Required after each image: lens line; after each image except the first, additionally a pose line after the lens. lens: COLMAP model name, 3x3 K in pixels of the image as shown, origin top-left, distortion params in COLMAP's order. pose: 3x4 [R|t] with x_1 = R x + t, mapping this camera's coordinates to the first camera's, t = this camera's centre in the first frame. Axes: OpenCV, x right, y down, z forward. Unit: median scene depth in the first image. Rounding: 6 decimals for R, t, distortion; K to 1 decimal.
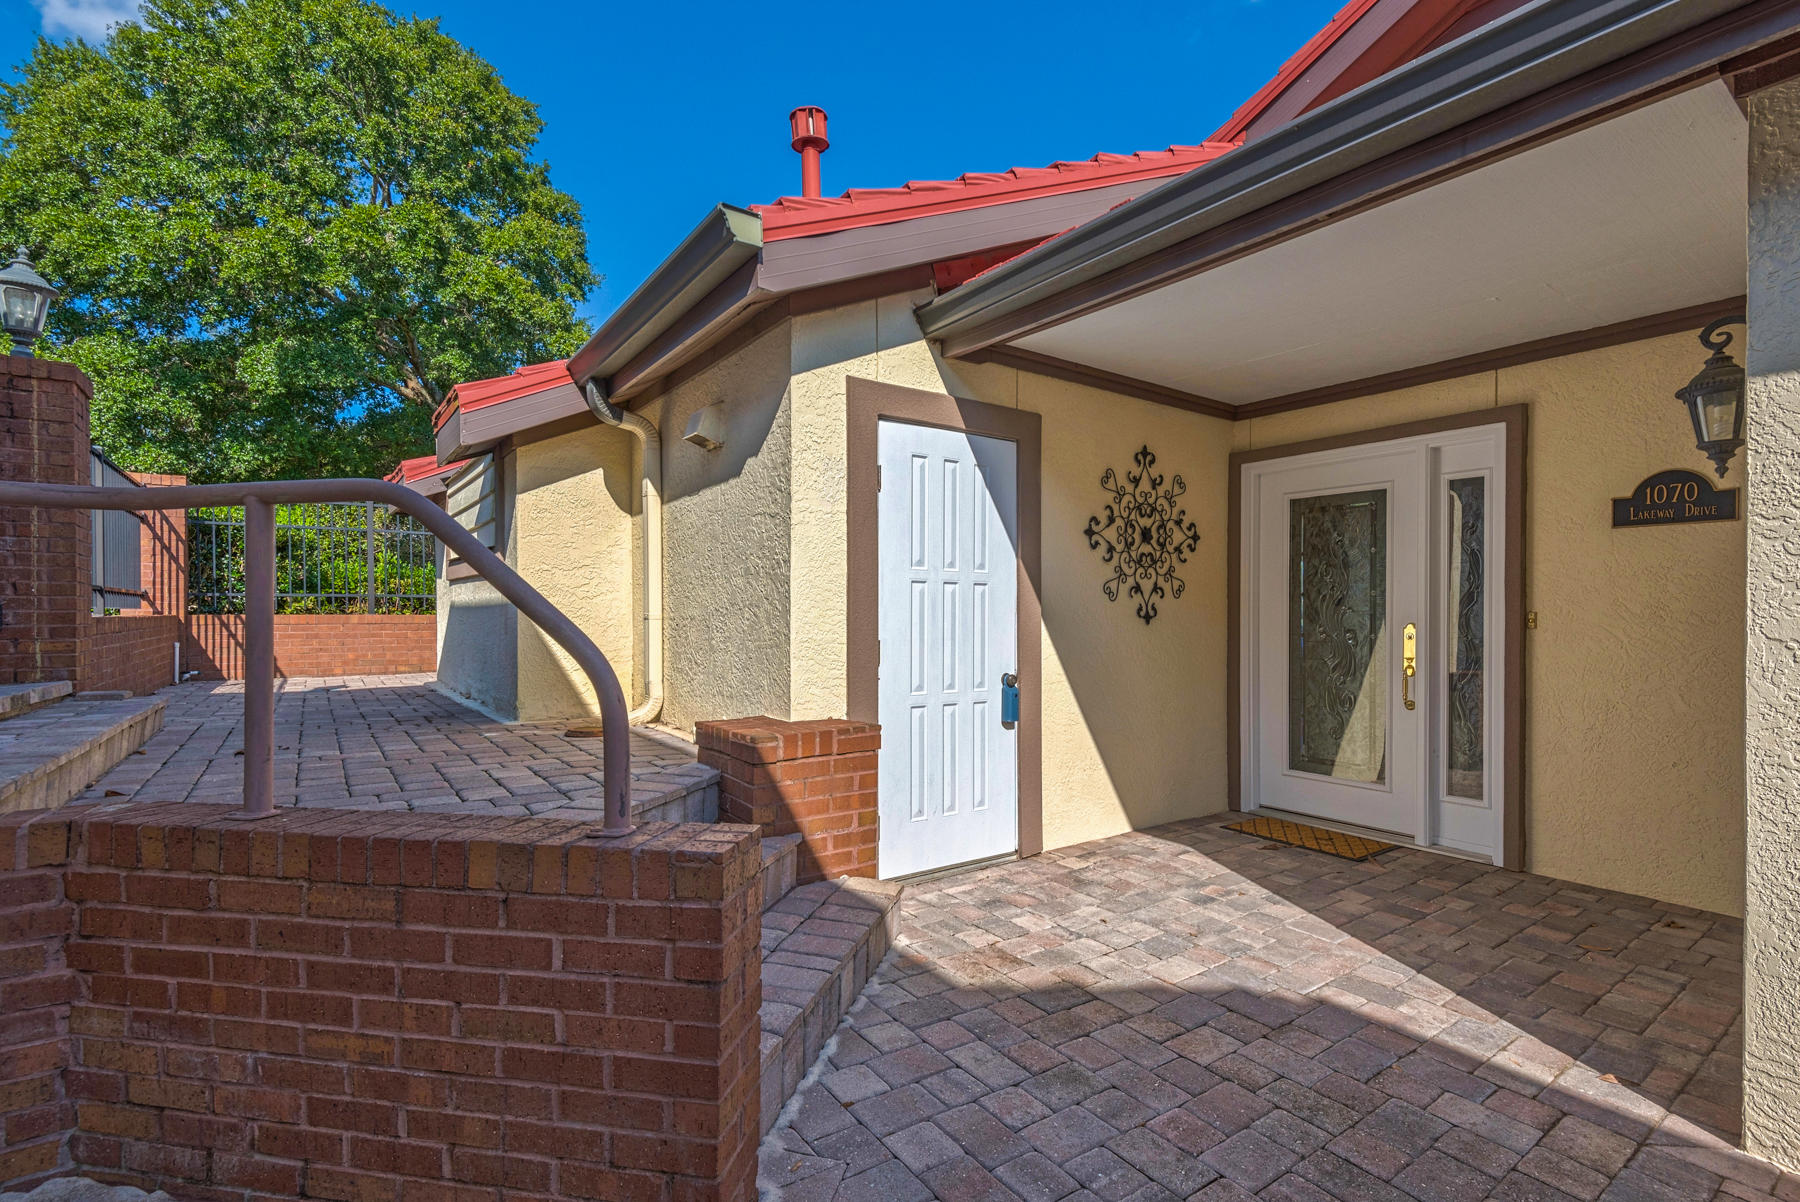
lens RADIAL K [[821.7, 0, 901.0], [0, 821.7, 616.9], [0, 0, 1]] dist [-0.001441, -0.000688]
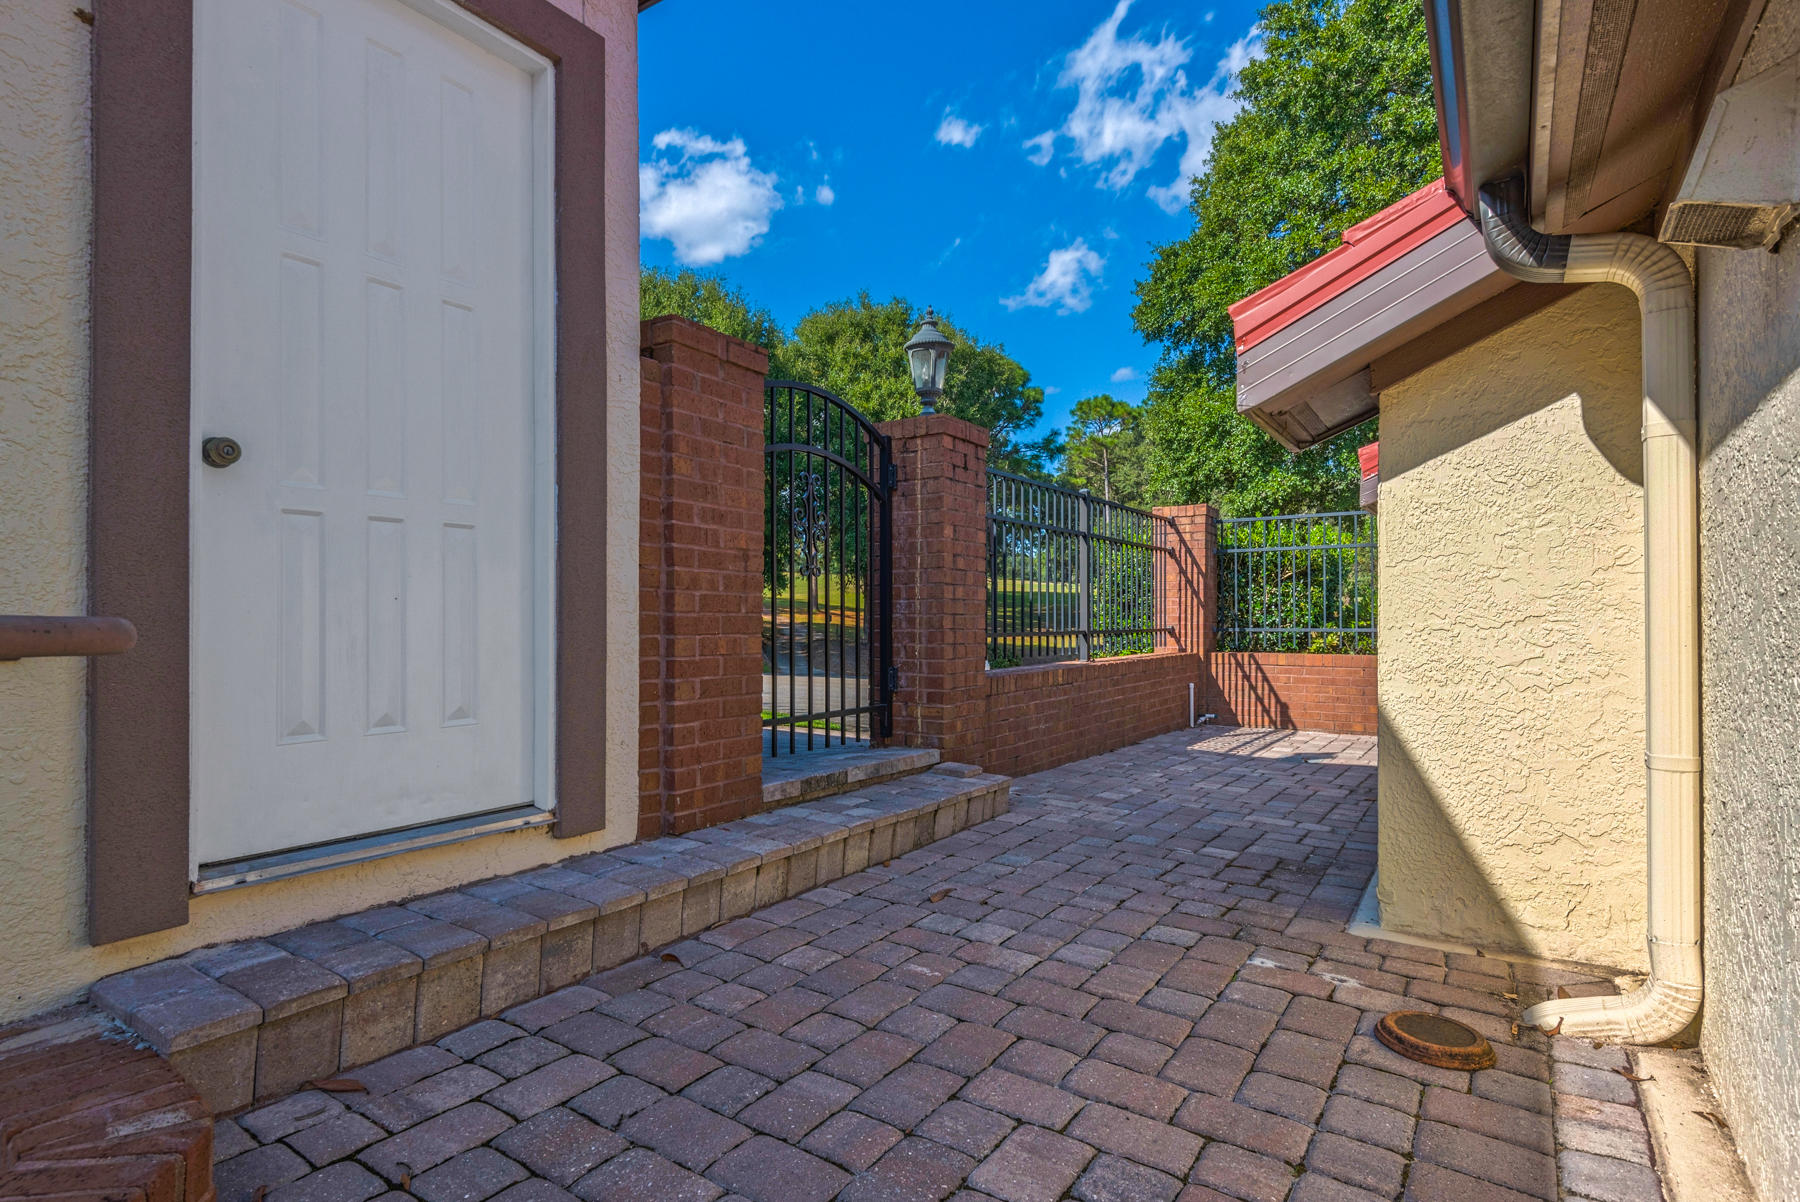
lens RADIAL K [[916.2, 0, 900.6], [0, 916.2, 624.9], [0, 0, 1]] dist [0.012969, -0.000453]
pose [[0.352544, 0.004407, -0.935785, -0.018695], [-0.003398, 0.999988, 0.003429, -0.034427], [0.935789, 0.001971, 0.352555, 0.291304]]
